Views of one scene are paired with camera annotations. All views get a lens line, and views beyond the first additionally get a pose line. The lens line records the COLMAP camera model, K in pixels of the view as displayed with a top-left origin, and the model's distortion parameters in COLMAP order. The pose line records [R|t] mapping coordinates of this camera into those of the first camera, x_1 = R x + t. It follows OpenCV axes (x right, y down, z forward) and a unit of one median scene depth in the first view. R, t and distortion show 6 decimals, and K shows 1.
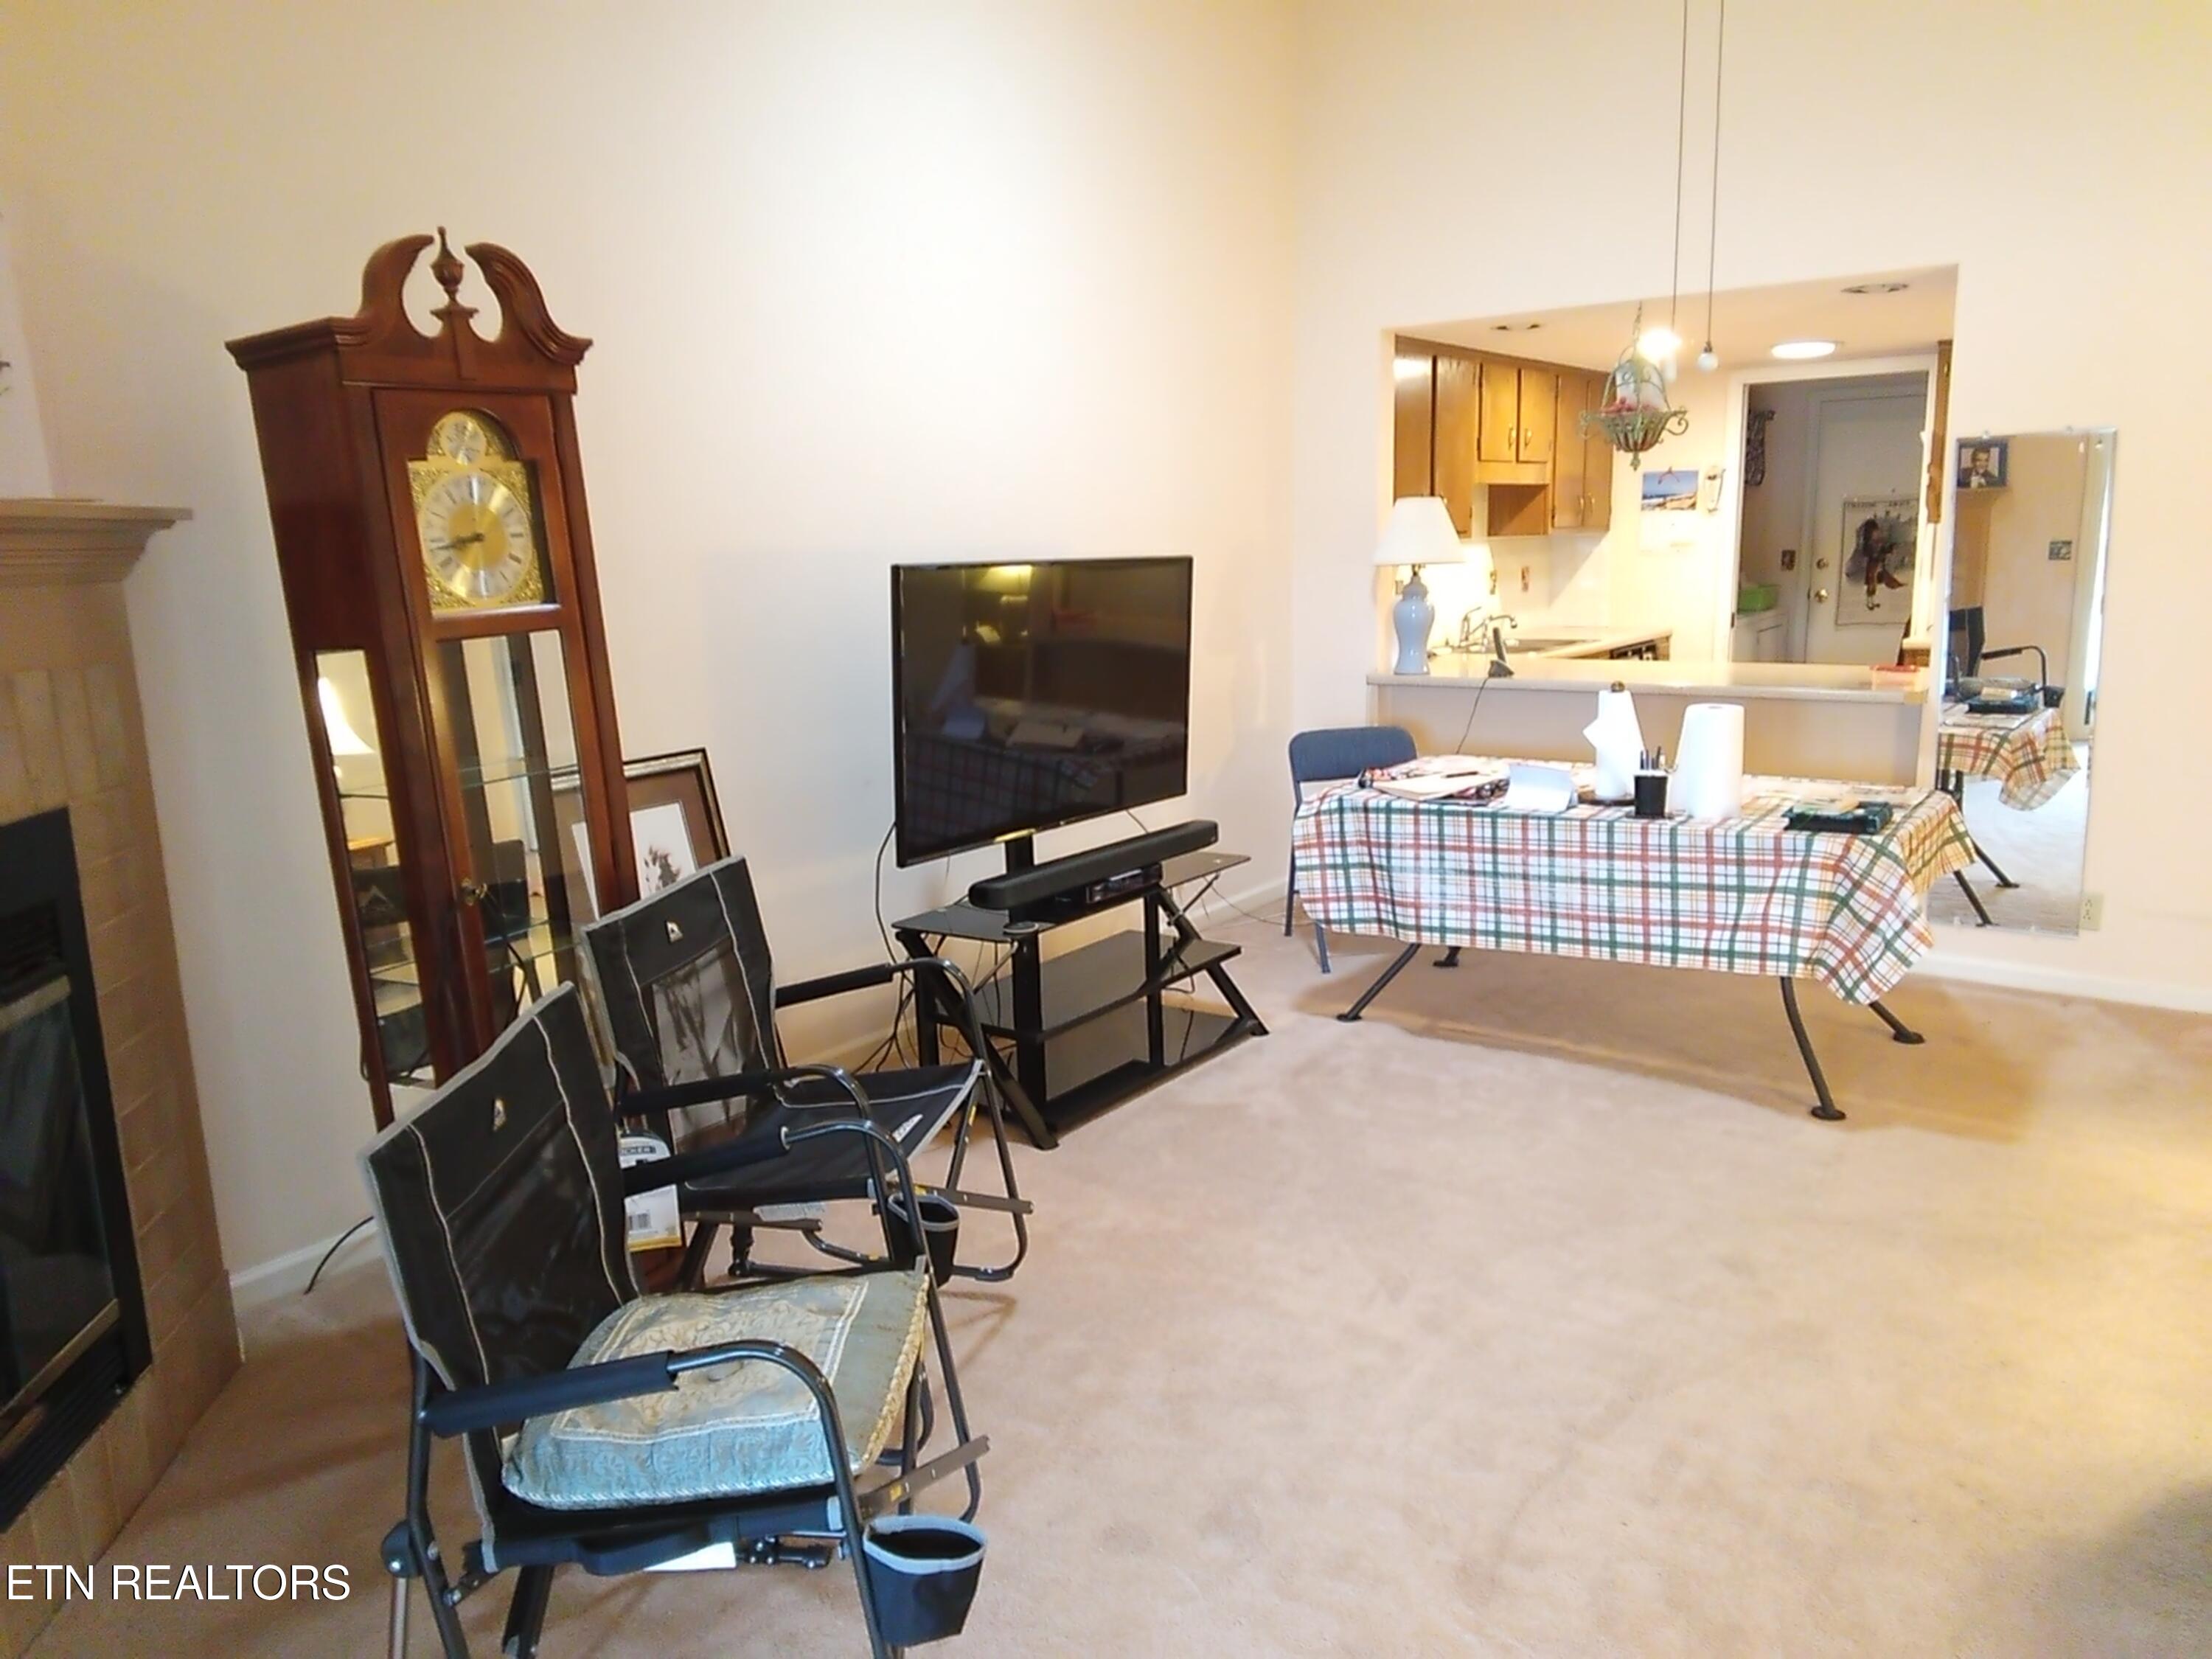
lens RADIAL K [[1508.2, 0, 1106.0], [0, 1508.2, 829.5], [0, 0, 1]] dist [0.052833, -0.078618]
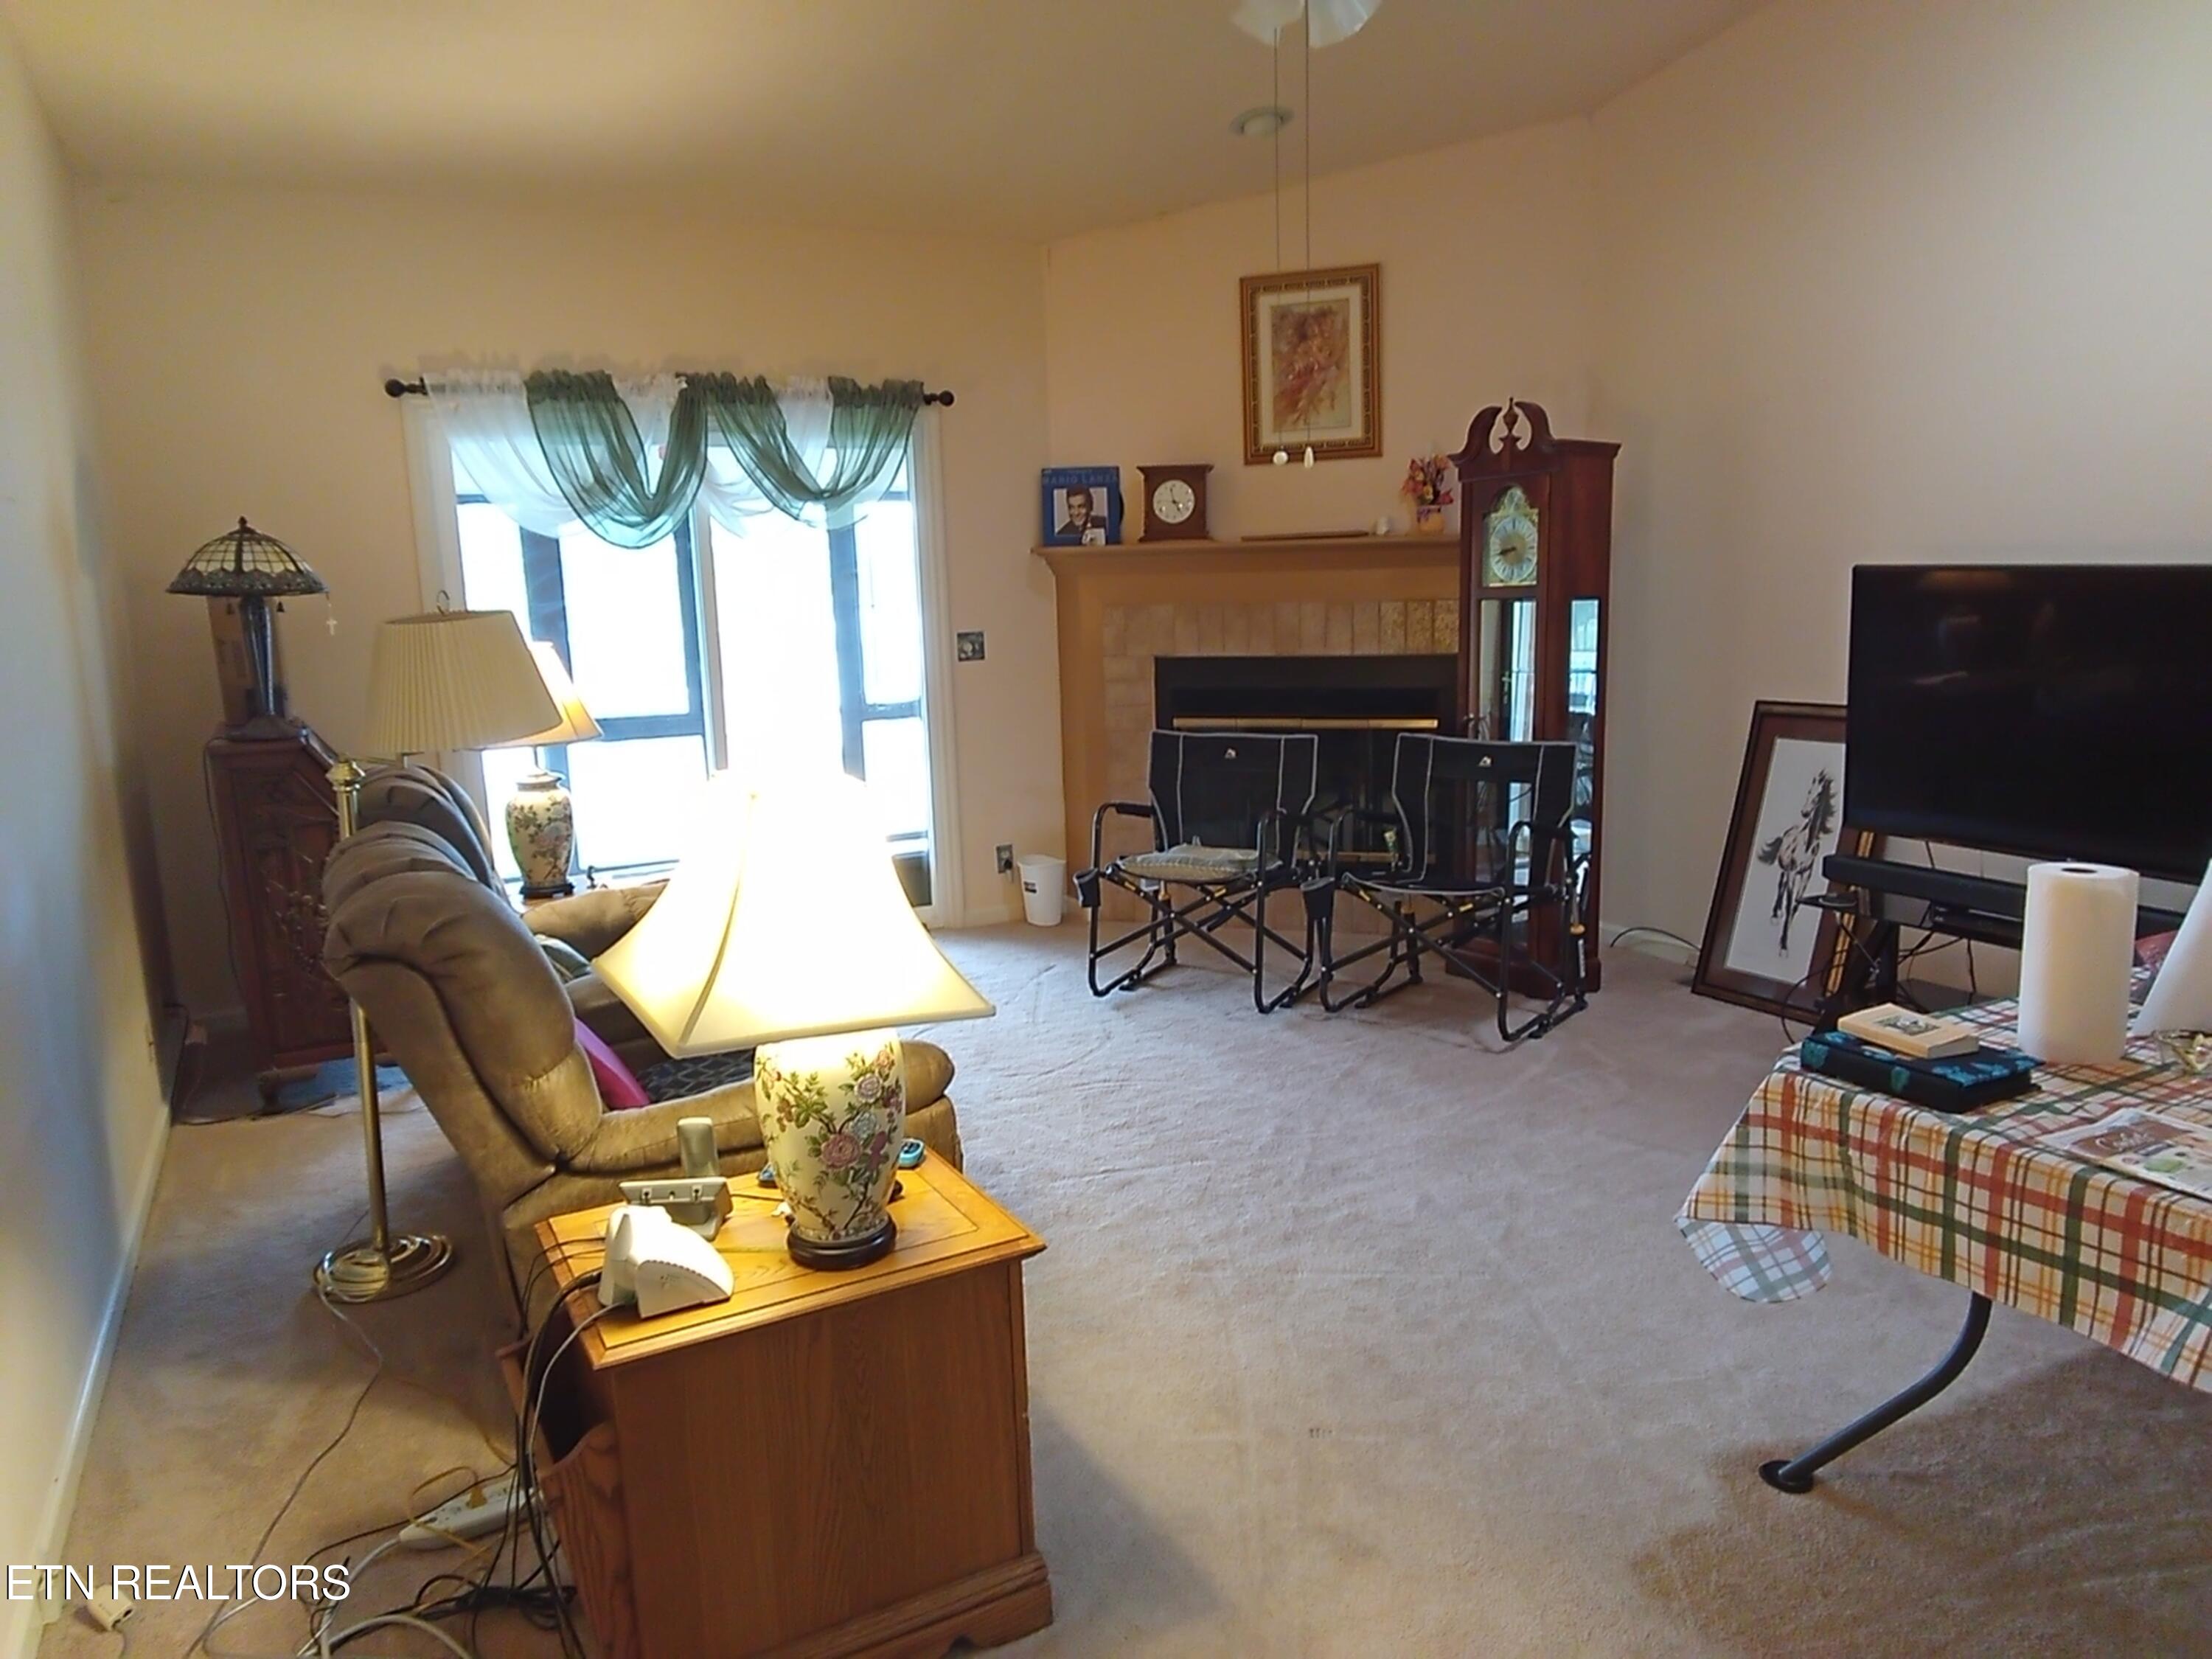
lens RADIAL K [[1508.2, 0, 1106.0], [0, 1508.2, 829.5], [0, 0, 1]] dist [0.052833, -0.078618]
pose [[-0.423498, 0.211961, -0.880751, 1.680698], [-0.129327, 0.948137, 0.290364, -0.357137], [0.896618, 0.236873, -0.374121, 1.375810]]
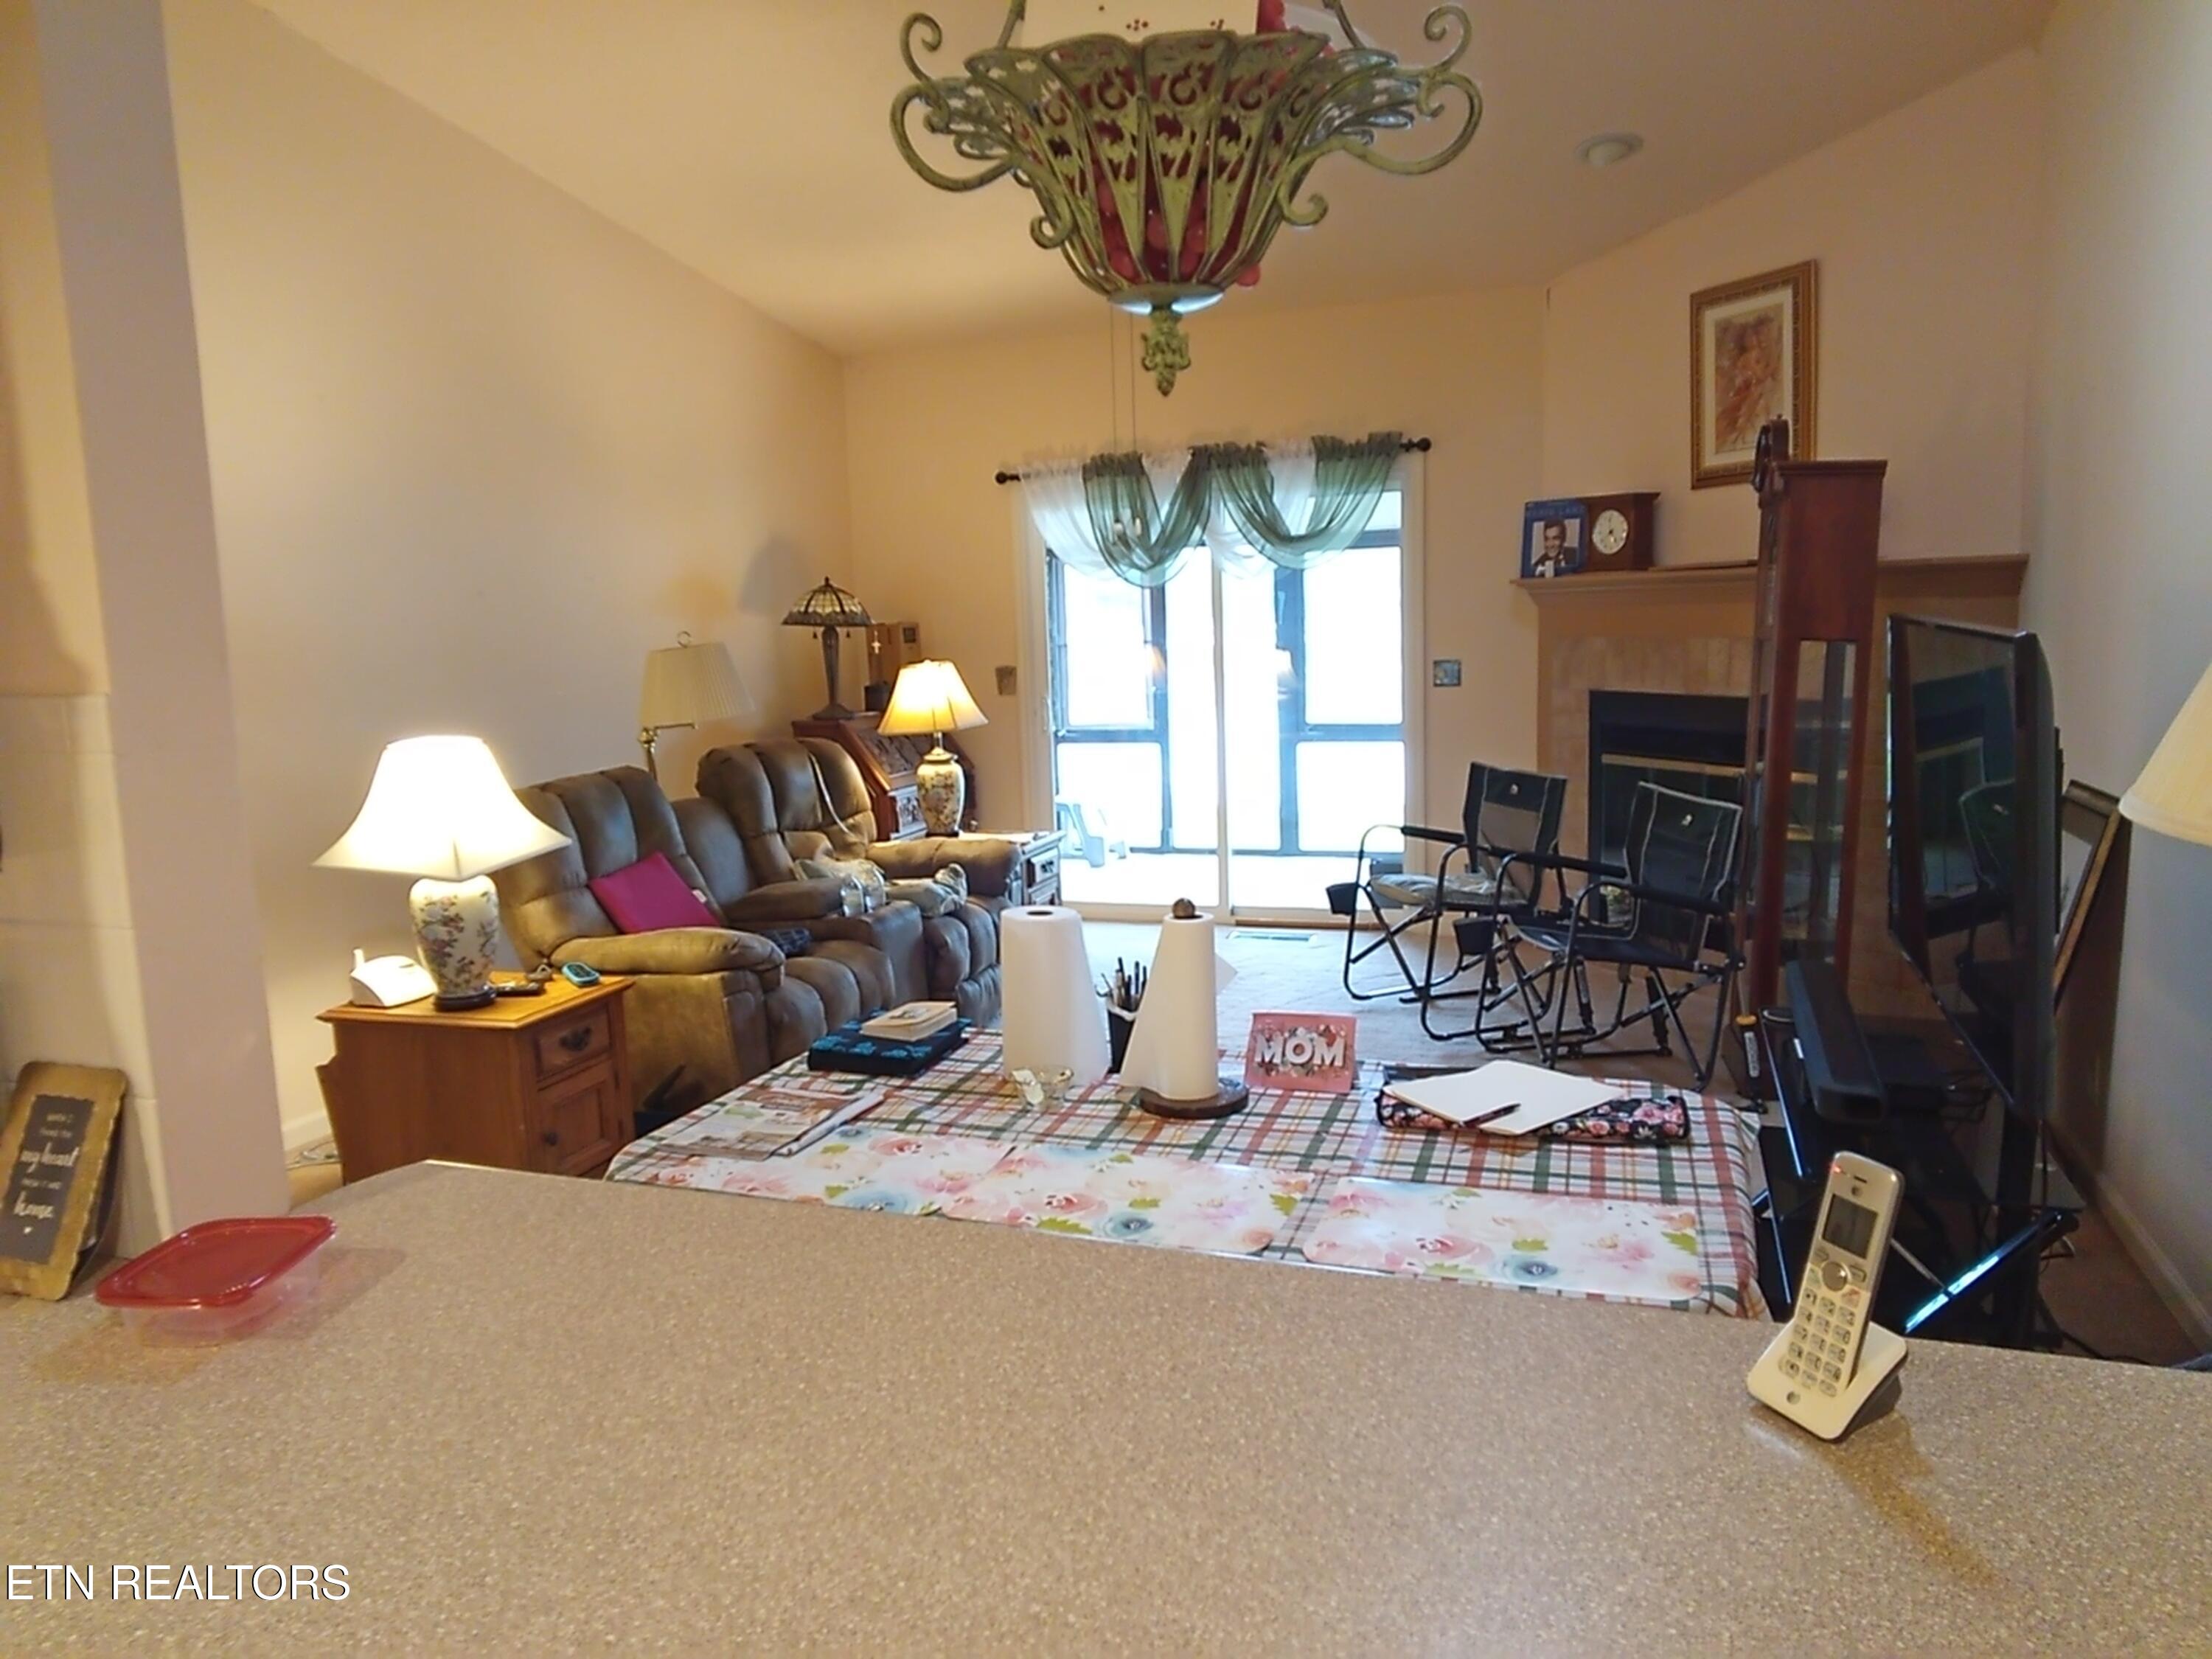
lens RADIAL K [[1508.2, 0, 1106.0], [0, 1508.2, 829.5], [0, 0, 1]] dist [0.052833, -0.078618]
pose [[-0.947087, 0.120010, -0.297697, 0.919984], [0.013783, 0.941823, 0.335826, -0.530873], [0.320681, 0.313954, -0.893643, 2.426862]]
